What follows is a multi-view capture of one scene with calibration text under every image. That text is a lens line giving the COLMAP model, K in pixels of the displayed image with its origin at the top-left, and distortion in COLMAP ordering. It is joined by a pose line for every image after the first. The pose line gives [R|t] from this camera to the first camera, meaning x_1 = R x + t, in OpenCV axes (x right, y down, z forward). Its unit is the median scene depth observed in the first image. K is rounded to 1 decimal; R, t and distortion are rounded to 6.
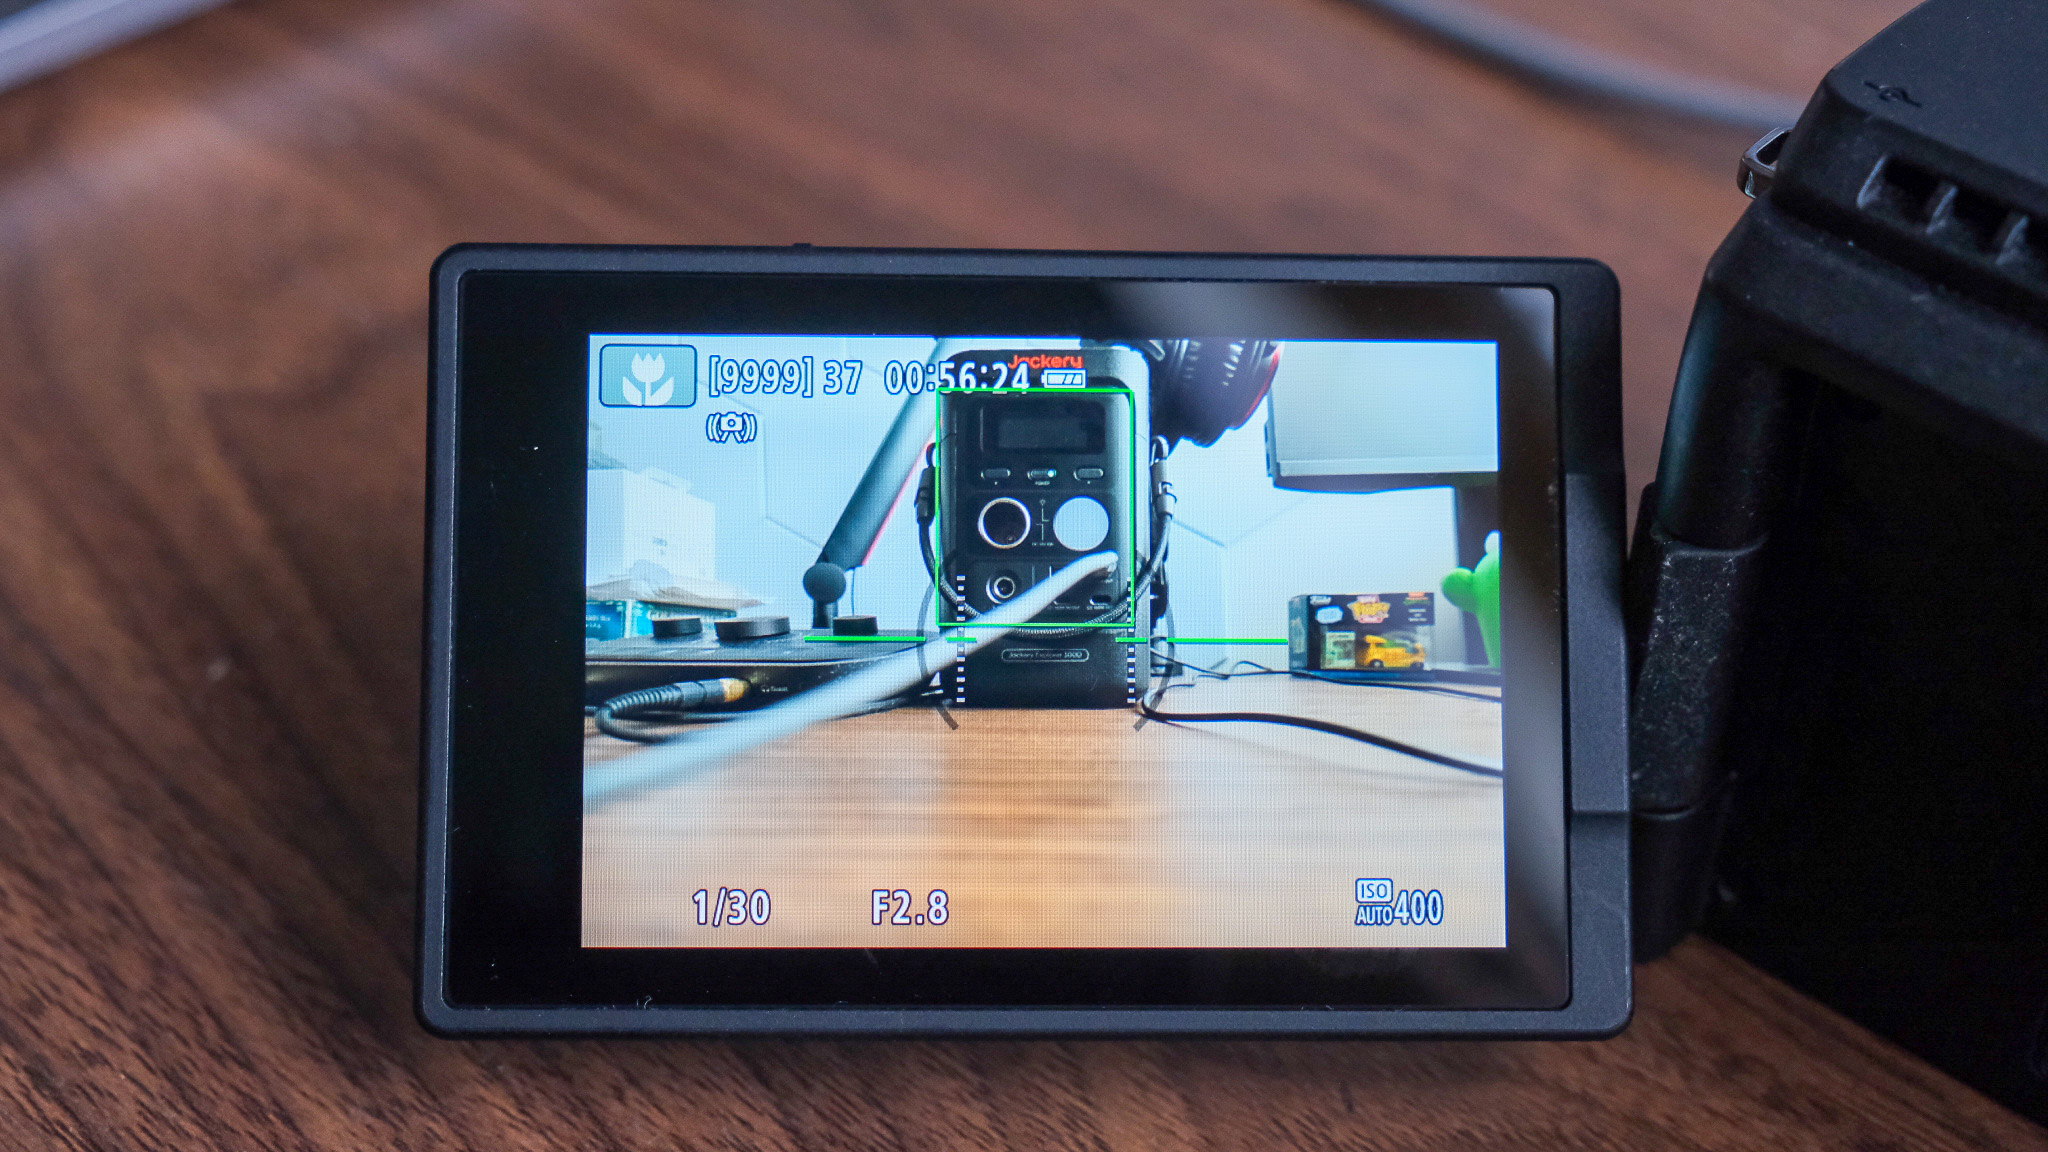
lens RADIAL K [[3407.2, 0, 1024.0], [0, 3407.2, 576.0], [0, 0, 1]] dist [-0.023229, -0.024995]
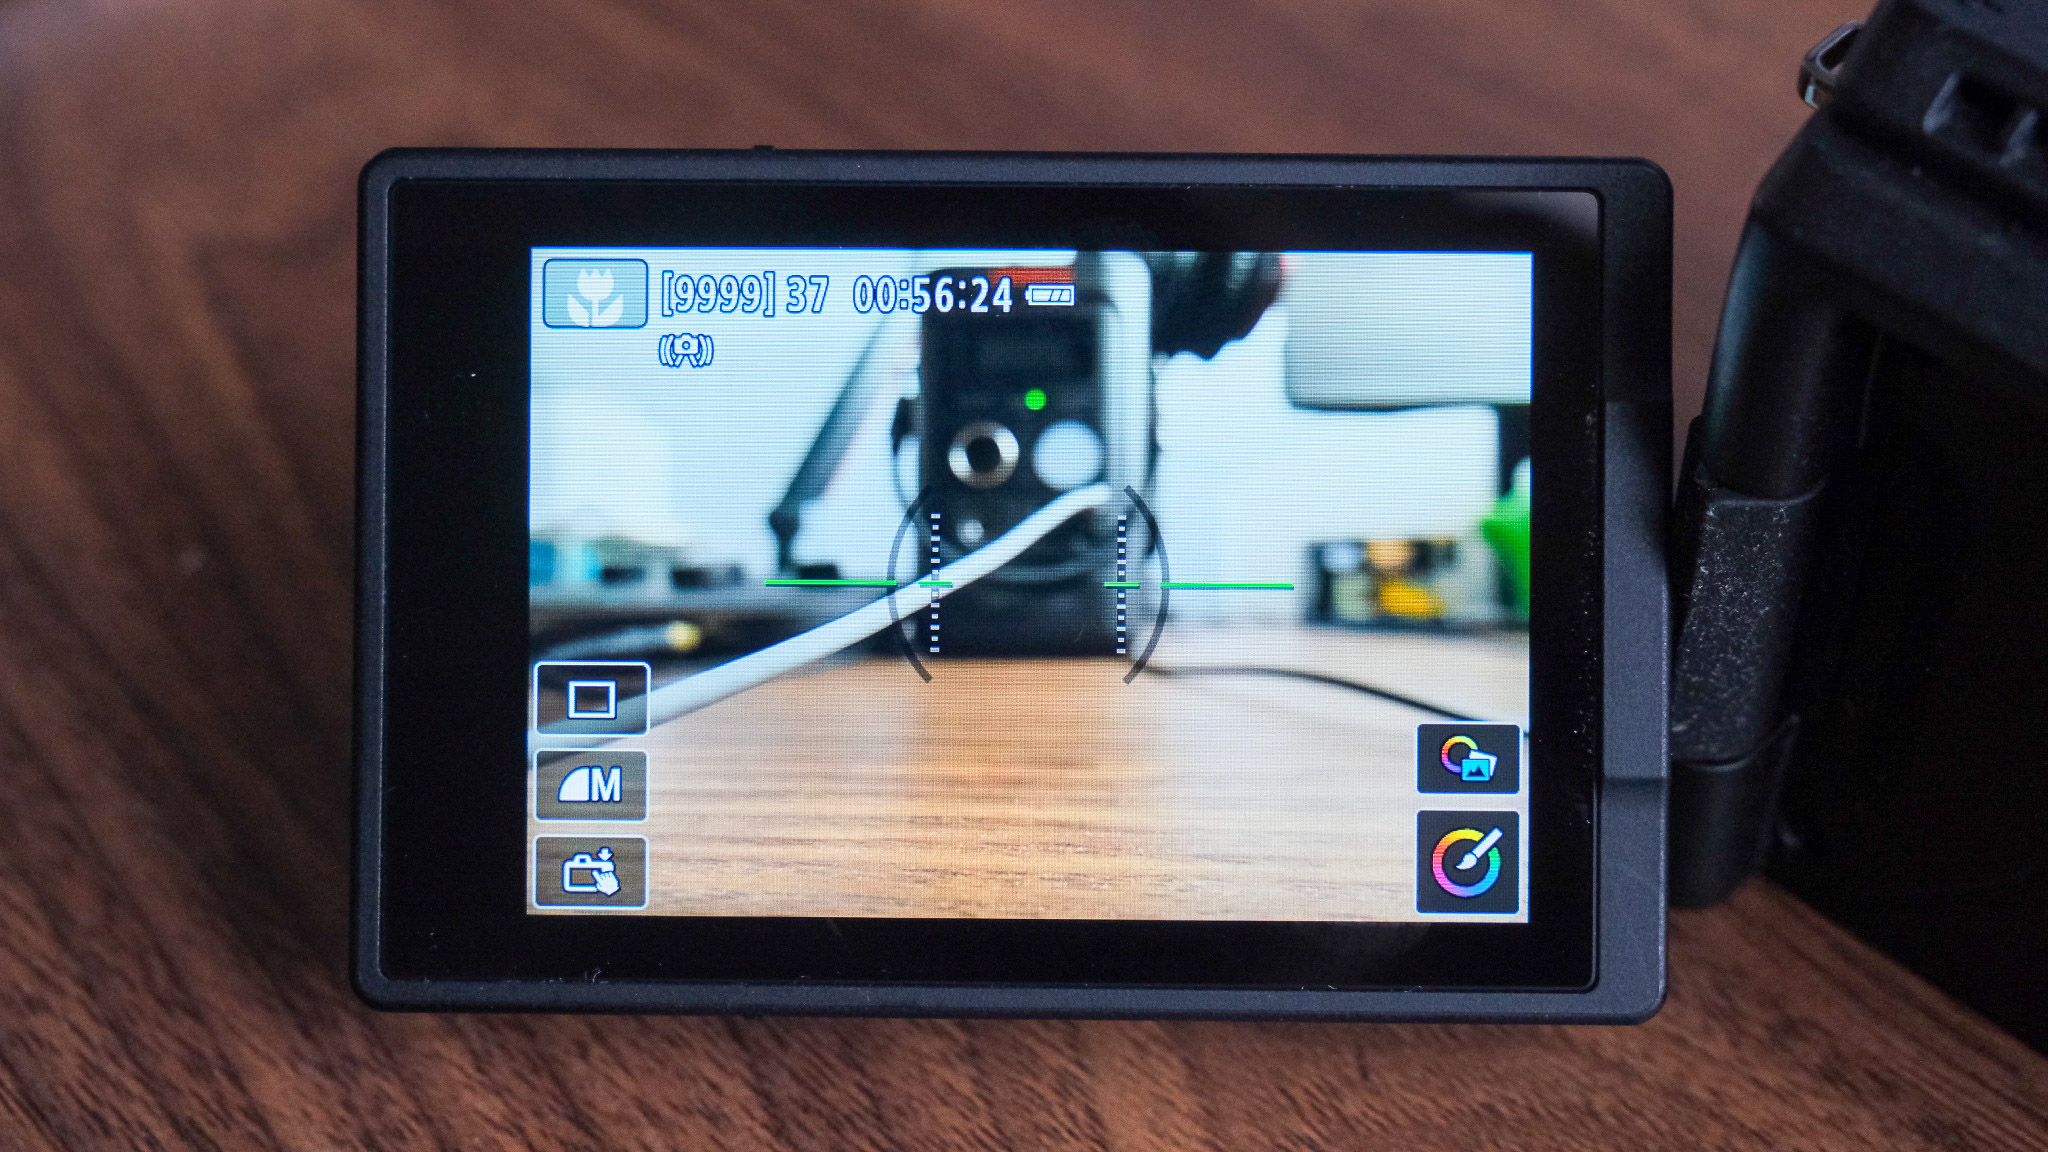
lens RADIAL K [[3407.2, 0, 1024.0], [0, 3407.2, 576.0], [0, 0, 1]] dist [-0.023229, -0.024995]
pose [[0.997860, 0.006571, -0.065050, 0.063538], [0.000519, 0.994110, 0.108374, -0.080972], [0.065379, -0.108176, 0.991980, 0.089817]]
